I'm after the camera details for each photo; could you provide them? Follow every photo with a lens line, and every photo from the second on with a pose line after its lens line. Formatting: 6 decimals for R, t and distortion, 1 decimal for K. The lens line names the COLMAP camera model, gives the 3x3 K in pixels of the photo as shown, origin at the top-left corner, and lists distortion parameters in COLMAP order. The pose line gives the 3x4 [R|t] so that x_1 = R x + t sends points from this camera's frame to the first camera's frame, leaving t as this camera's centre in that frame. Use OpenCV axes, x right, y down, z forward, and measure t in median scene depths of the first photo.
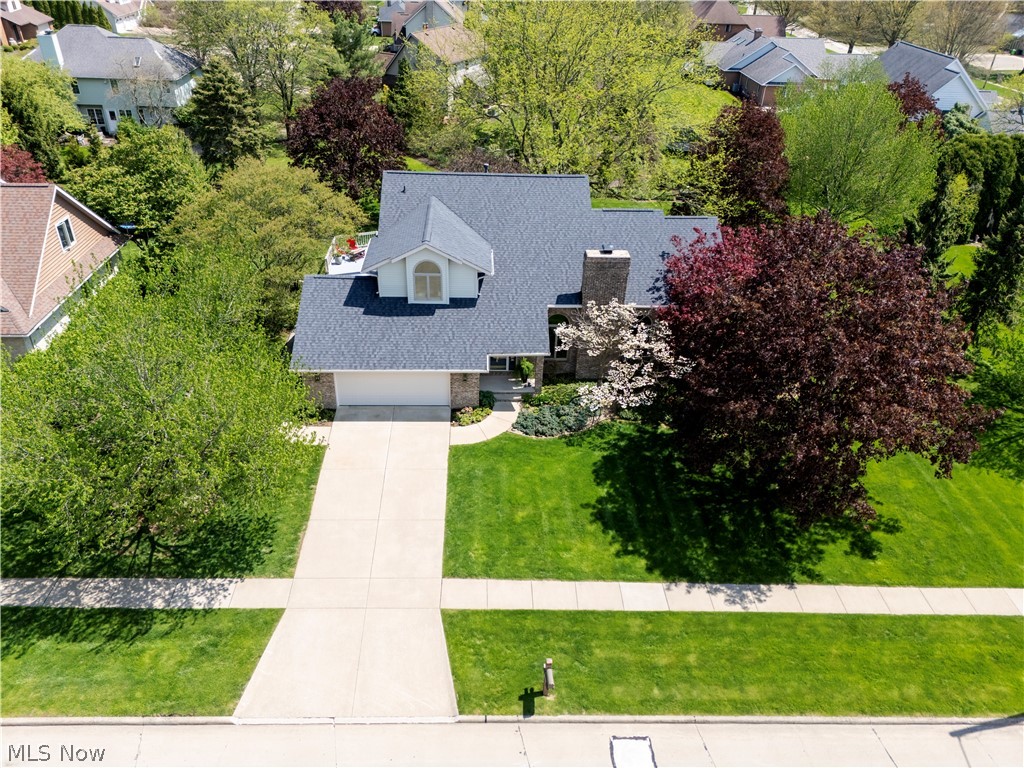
lens RADIAL K [[740.1, 0, 512.0], [0, 740.1, 384.0], [0, 0, 1]] dist [0.026692, -0.003529]
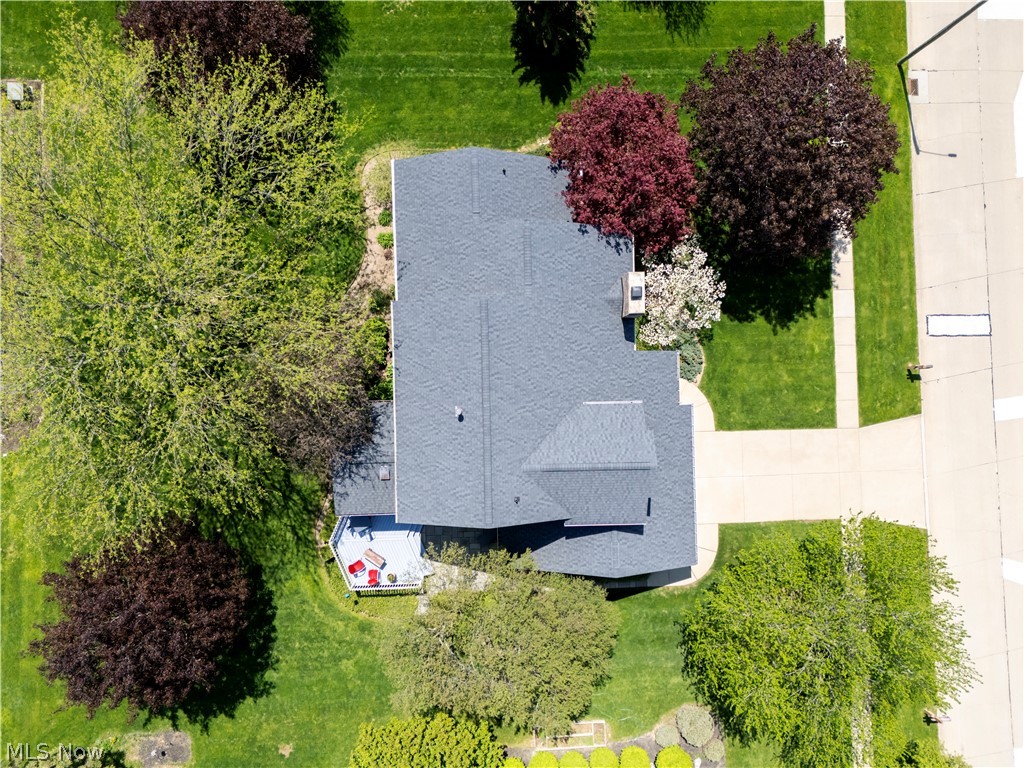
lens RADIAL K [[740.1, 0, 512.0], [0, 740.1, 384.0], [0, 0, 1]] dist [0.026692, -0.003529]
pose [[0.018107, -0.999343, -0.031384, 0.036213], [0.512180, -0.017687, 0.858696, -1.346325], [-0.858687, -0.031622, 0.511523, 0.712611]]
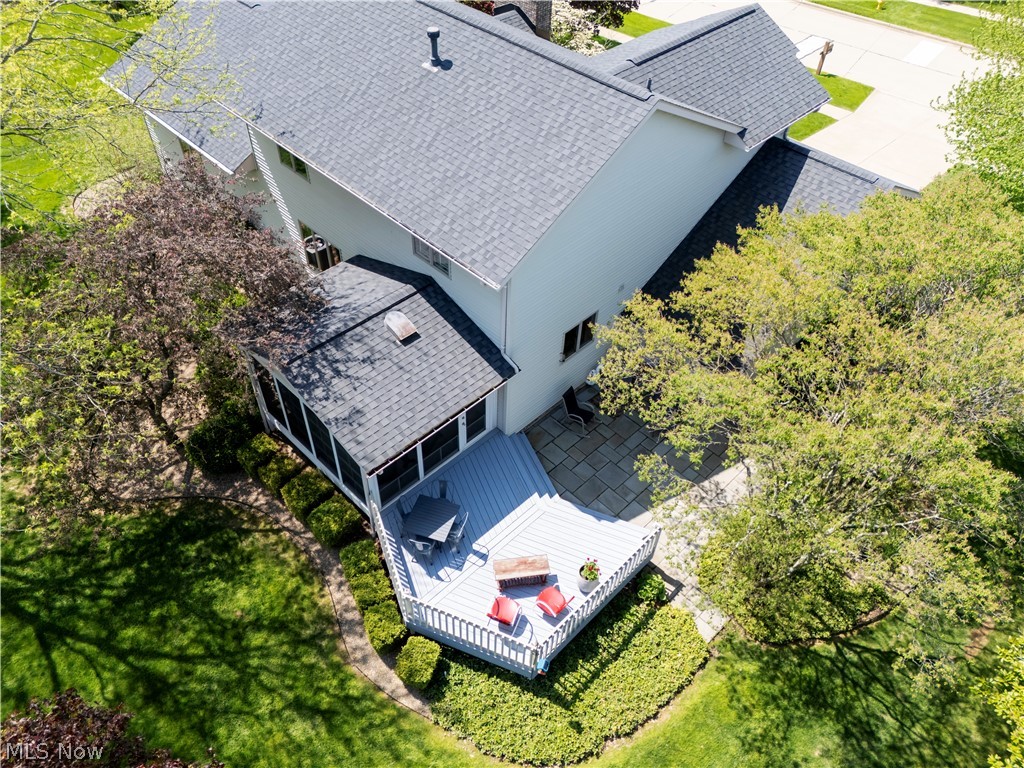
lens RADIAL K [[740.1, 0, 512.0], [0, 740.1, 384.0], [0, 0, 1]] dist [0.026692, -0.003529]
pose [[-0.679580, -0.568663, 0.463458, -0.498266], [0.345995, 0.308624, 0.886024, -0.803429], [-0.646884, 0.762478, -0.012980, 1.541188]]
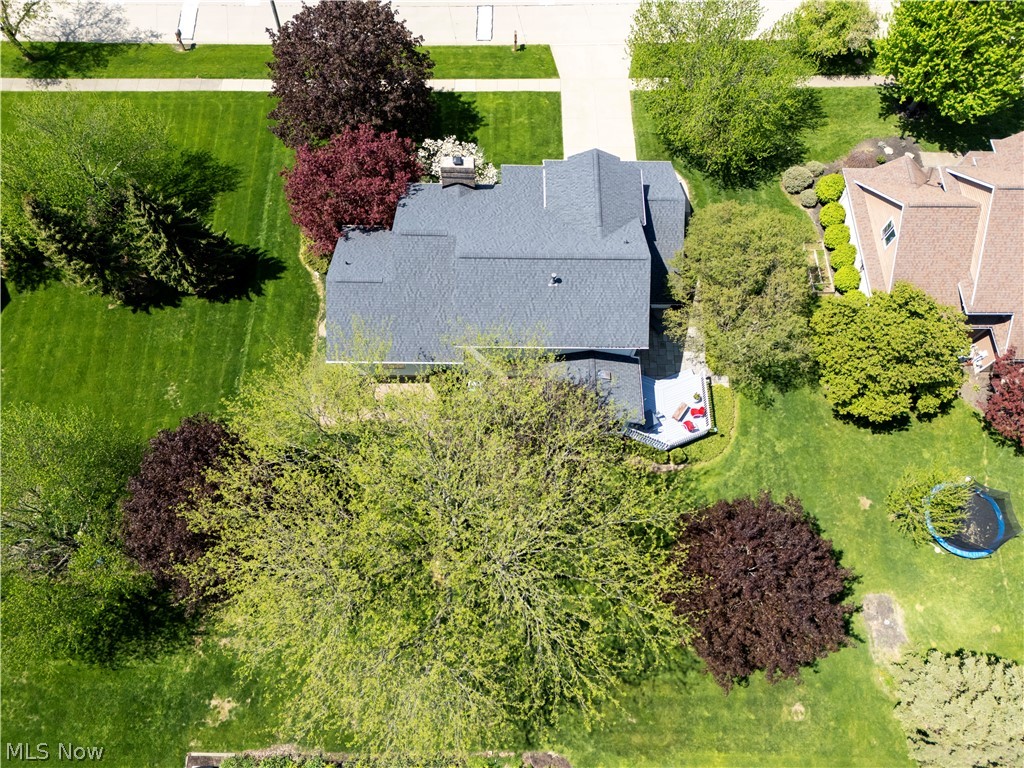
lens RADIAL K [[740.1, 0, 512.0], [0, 740.1, 384.0], [0, 0, 1]] dist [0.026692, -0.003529]
pose [[-0.997378, -0.058057, -0.043199, 0.079107], [-0.032965, -0.166922, 0.985419, -1.778002], [-0.064421, 0.984259, 0.164570, 1.346010]]
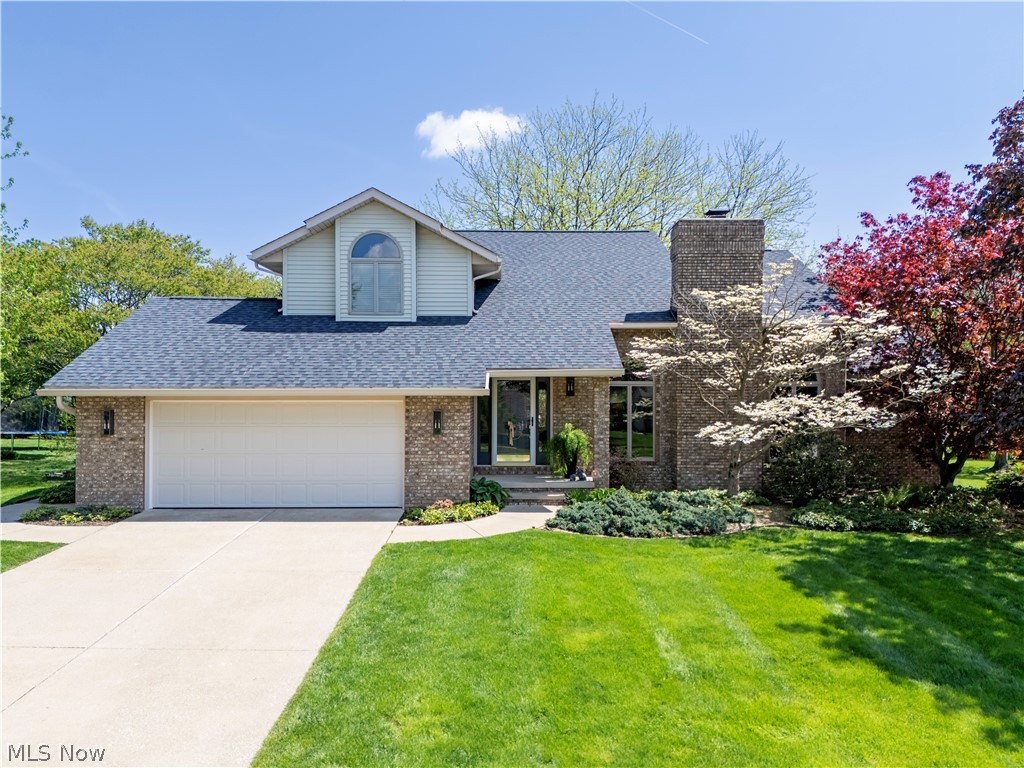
lens RADIAL K [[768.5, 0, 512.0], [0, 768.5, 384.0], [0, 0, 1]] dist [0.088390, -0.113945]
pose [[0.999171, -0.027327, -0.030189, -0.004077], [0.006573, 0.839892, -0.542713, 0.257357], [0.040187, 0.542064, 0.839375, 0.684154]]
